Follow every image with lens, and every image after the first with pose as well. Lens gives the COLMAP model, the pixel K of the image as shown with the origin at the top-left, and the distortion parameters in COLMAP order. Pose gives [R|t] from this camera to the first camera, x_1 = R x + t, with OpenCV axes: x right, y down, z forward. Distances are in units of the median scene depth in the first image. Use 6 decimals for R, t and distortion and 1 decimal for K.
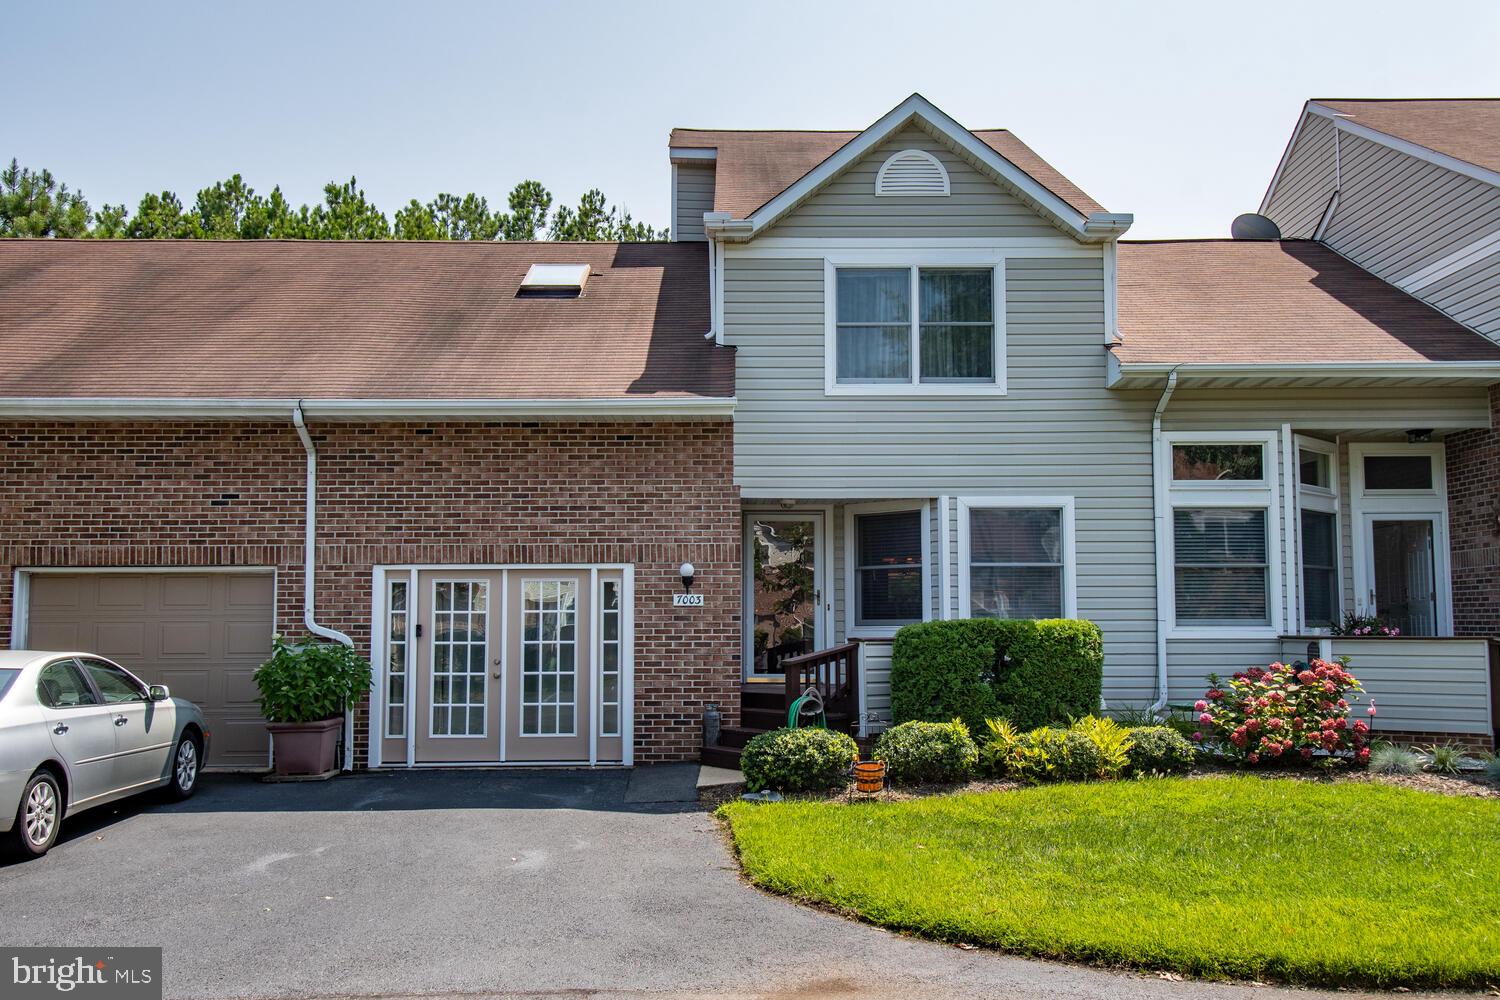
lens RADIAL K [[1474.9, 0, 750.0], [0, 1474.9, 500.0], [0, 0, 1]] dist [0.055219, -0.004921]
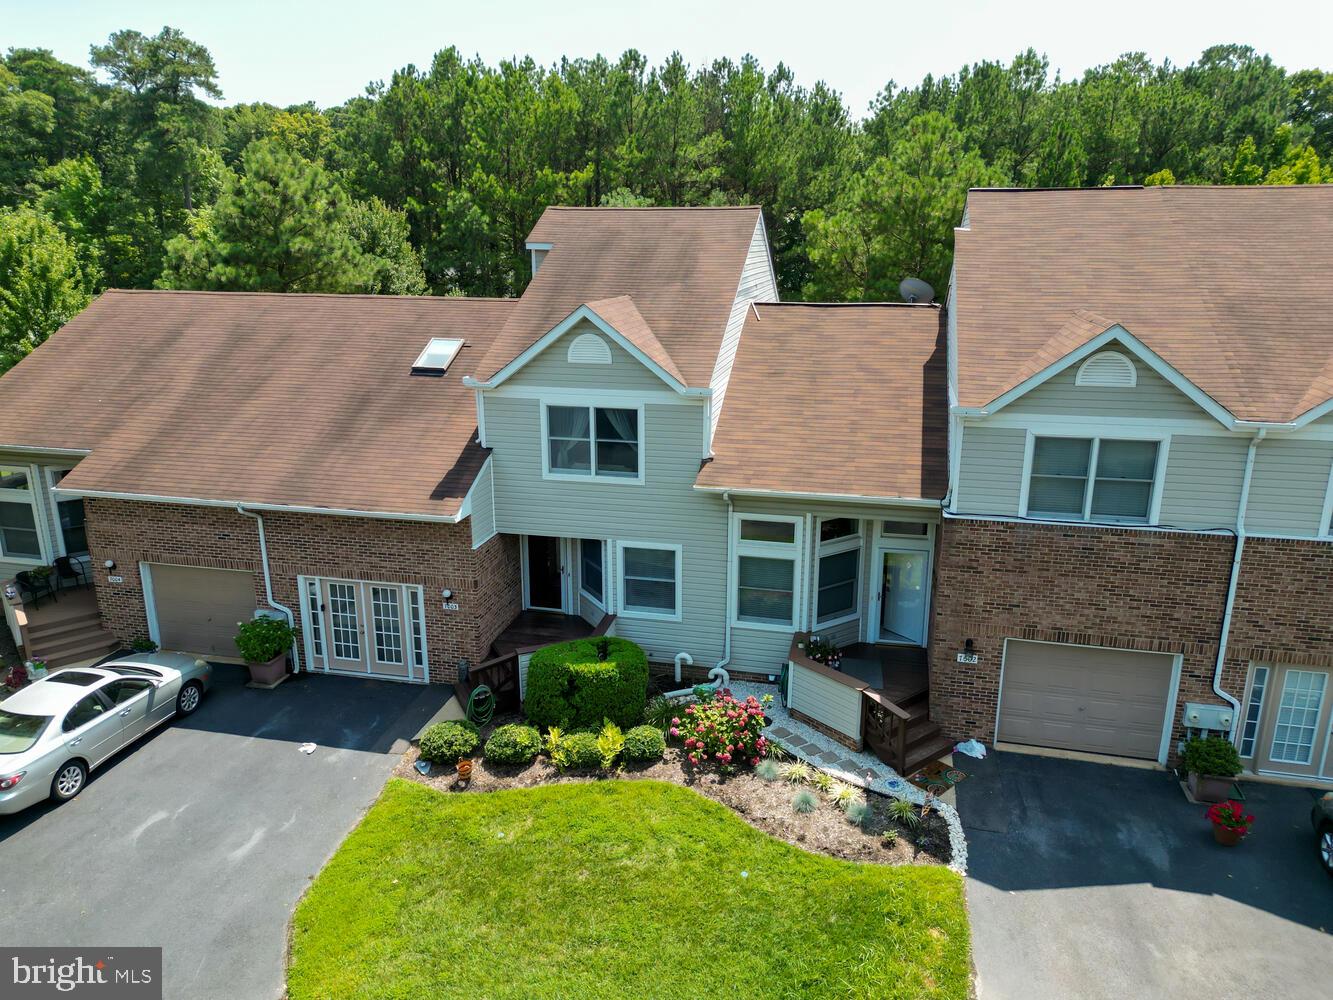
lens RADIAL K [[932.9, 0, 666.5], [0, 932.9, 500.0], [0, 0, 1]] dist [0.058828, -0.050535]
pose [[0.973825, 0.065723, -0.217588, 0.434383], [0.012712, 0.940038, 0.340833, -0.421258], [0.226942, -0.334678, 0.914597, 0.025471]]
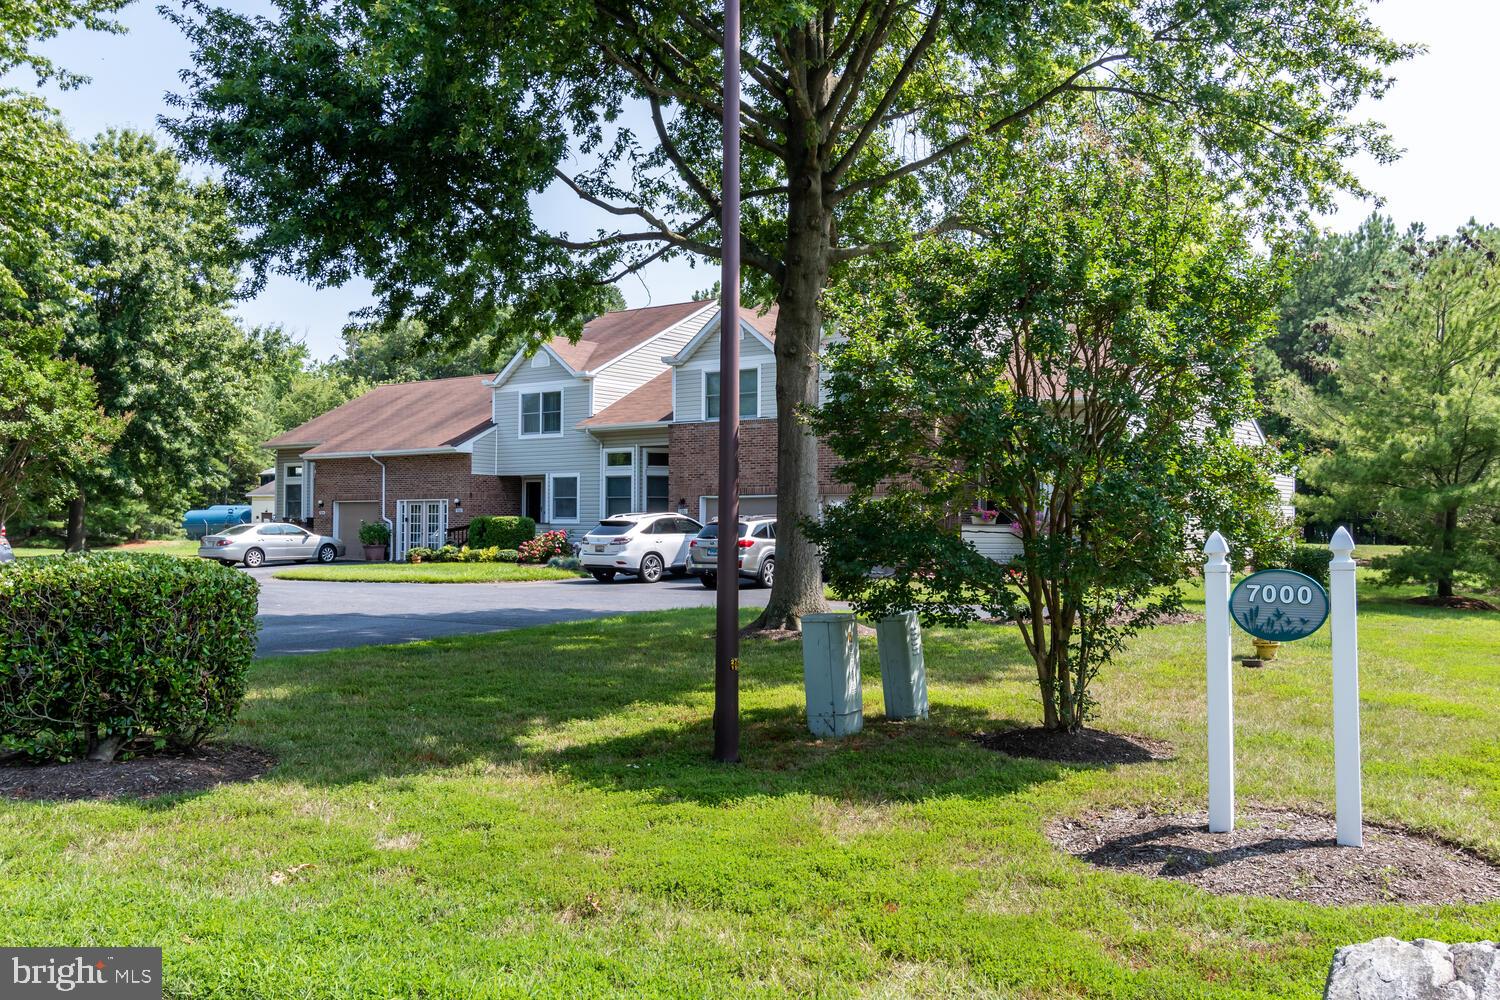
lens RADIAL K [[1348.4, 0, 750.0], [0, 1348.4, 500.0], [0, 0, 1]] dist [-0.001489, -0.001129]
pose [[0.791069, -0.005821, -0.611700, 2.039388], [0.045879, 0.997703, 0.049837, -0.063925], [0.610005, -0.067489, 0.789519, -0.824279]]
